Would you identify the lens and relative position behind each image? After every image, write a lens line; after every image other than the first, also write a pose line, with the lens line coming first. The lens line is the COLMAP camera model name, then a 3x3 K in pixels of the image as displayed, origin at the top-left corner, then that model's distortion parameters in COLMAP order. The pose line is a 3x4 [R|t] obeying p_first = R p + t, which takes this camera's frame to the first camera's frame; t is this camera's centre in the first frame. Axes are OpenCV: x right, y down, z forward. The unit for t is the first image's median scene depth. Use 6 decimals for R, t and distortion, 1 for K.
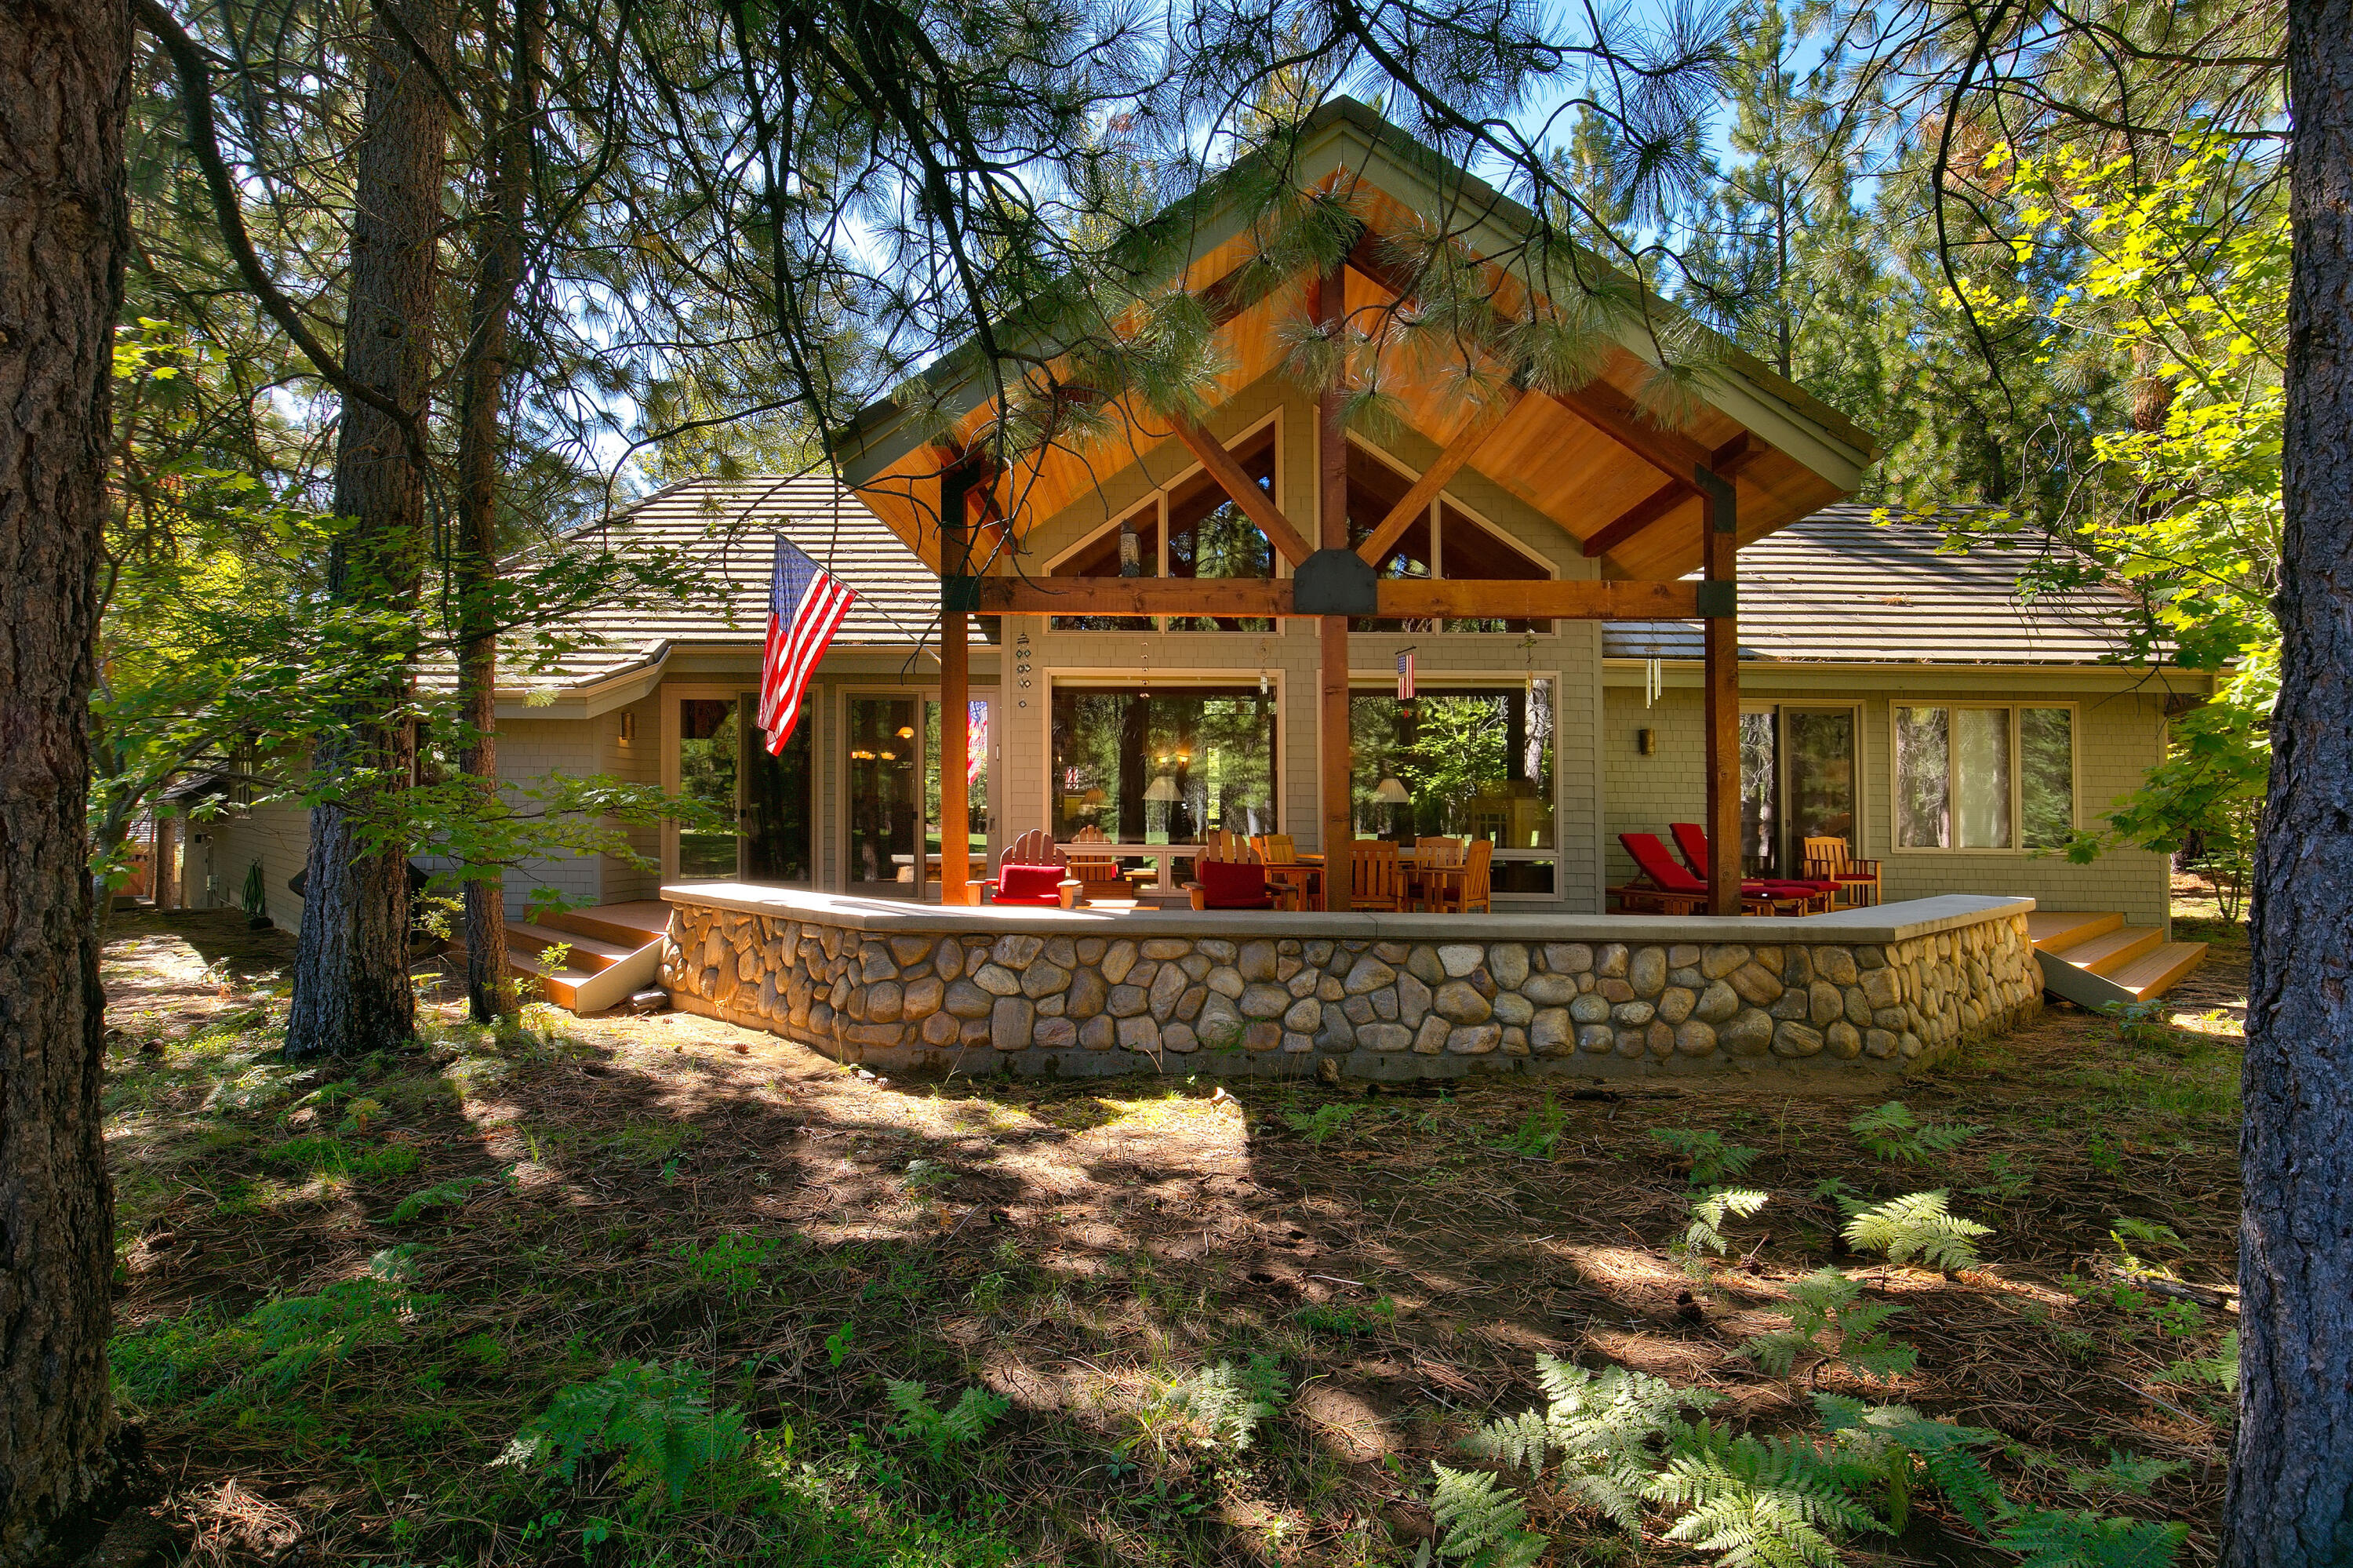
lens RADIAL K [[1203.9, 0, 1173.4], [0, 1203.9, 799.6], [0, 0, 1]] dist [-0.024303, -0.000417]
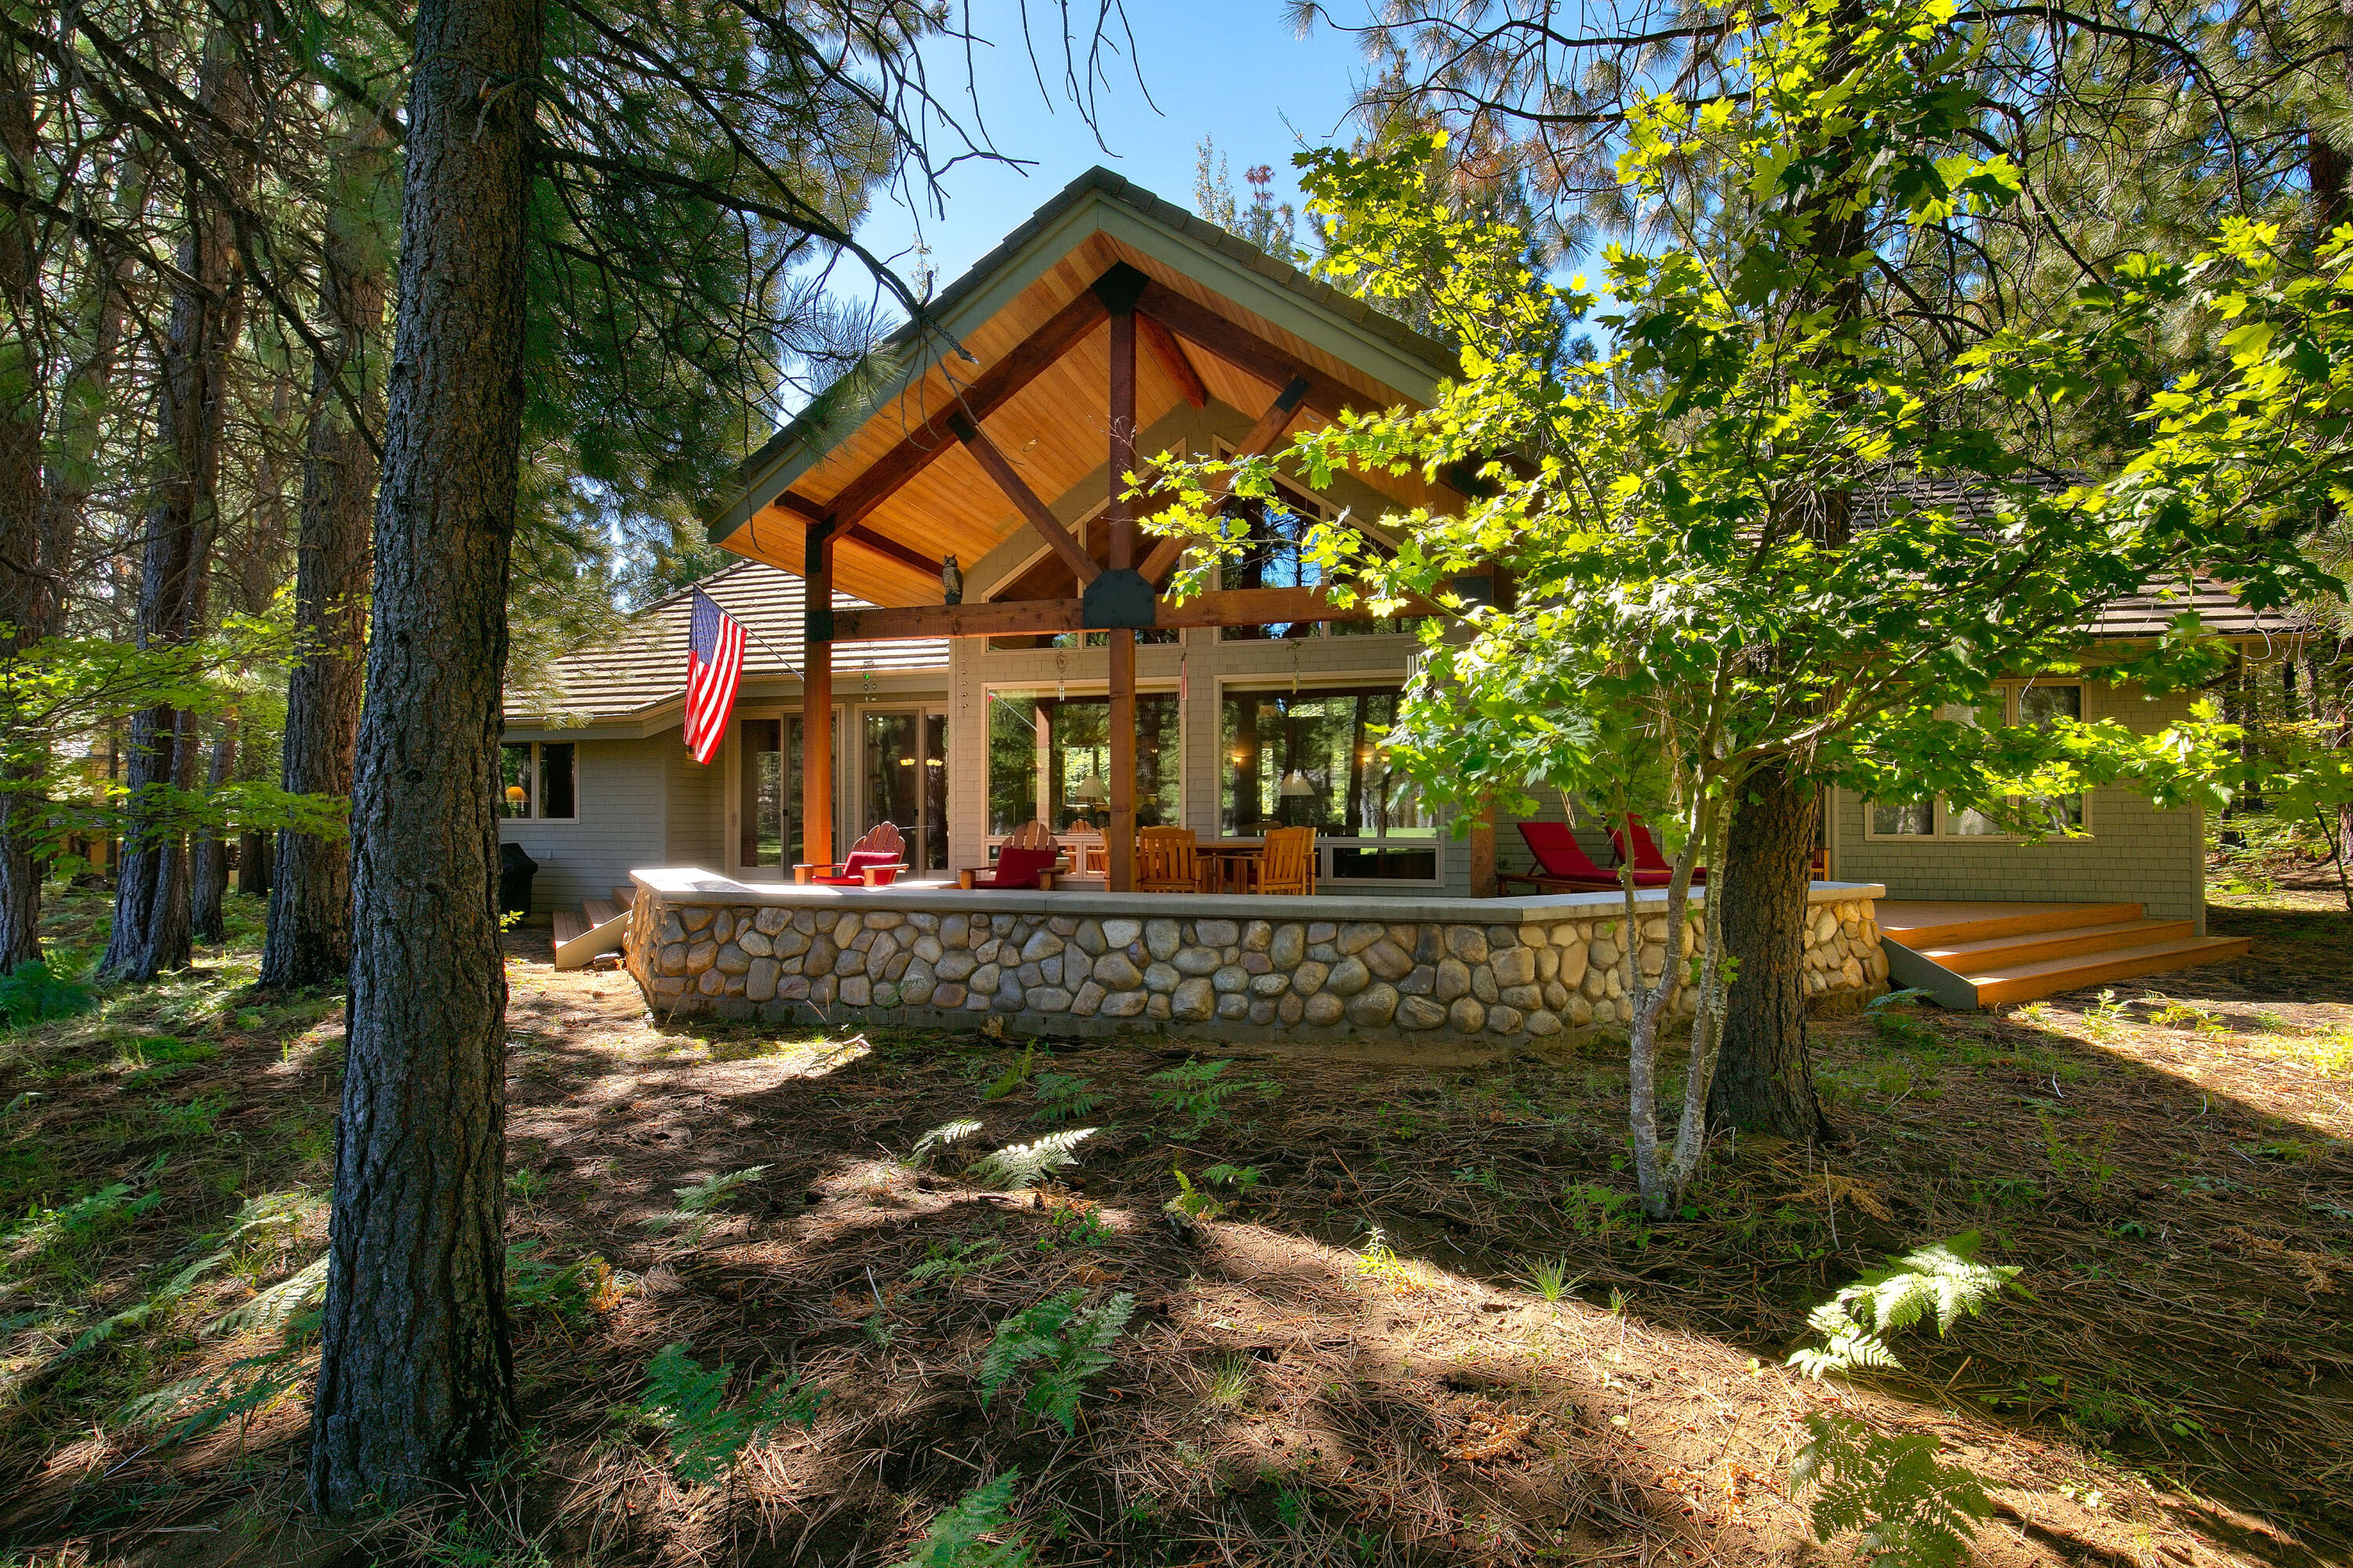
lens RADIAL K [[1110.8, 0, 1165.8], [0, 1110.8, 794.1], [0, 0, 1]] dist [-0.038276, -0.000184]
pose [[0.973034, -0.015701, -0.230125, 0.525125], [0.015372, 0.999877, -0.003222, 0.006713], [0.230147, -0.000403, 0.973156, -0.005178]]
